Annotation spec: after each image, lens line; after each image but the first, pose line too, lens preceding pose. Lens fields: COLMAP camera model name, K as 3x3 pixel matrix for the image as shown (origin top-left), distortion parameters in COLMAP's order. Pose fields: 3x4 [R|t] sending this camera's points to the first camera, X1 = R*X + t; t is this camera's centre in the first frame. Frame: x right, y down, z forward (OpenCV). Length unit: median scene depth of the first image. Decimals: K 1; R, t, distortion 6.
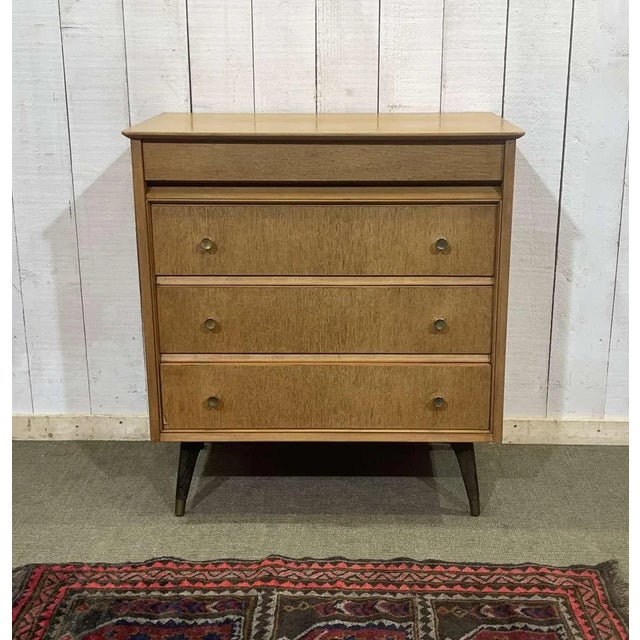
lens RADIAL K [[987.6, 0, 334.7], [0, 987.6, 324.4], [0, 0, 1]] dist [0.046800, 0.000000]
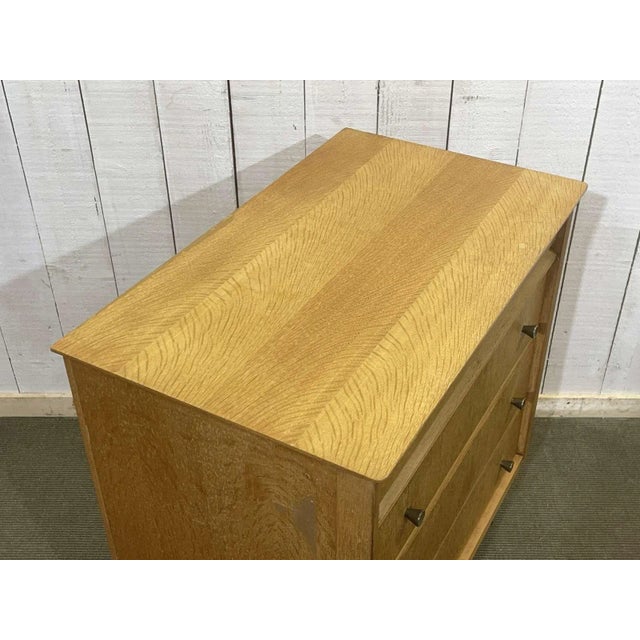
lens RADIAL K [[839.8, 0, 330.9], [0, 839.8, 307.6], [0, 0, 1]] dist [0.055469, 0.000000]
pose [[0.999870, -0.009837, 0.012767, -0.082881], [0.004991, 0.942162, 0.335122, -0.348519], [-0.015325, -0.335015, 0.942088, 0.312560]]
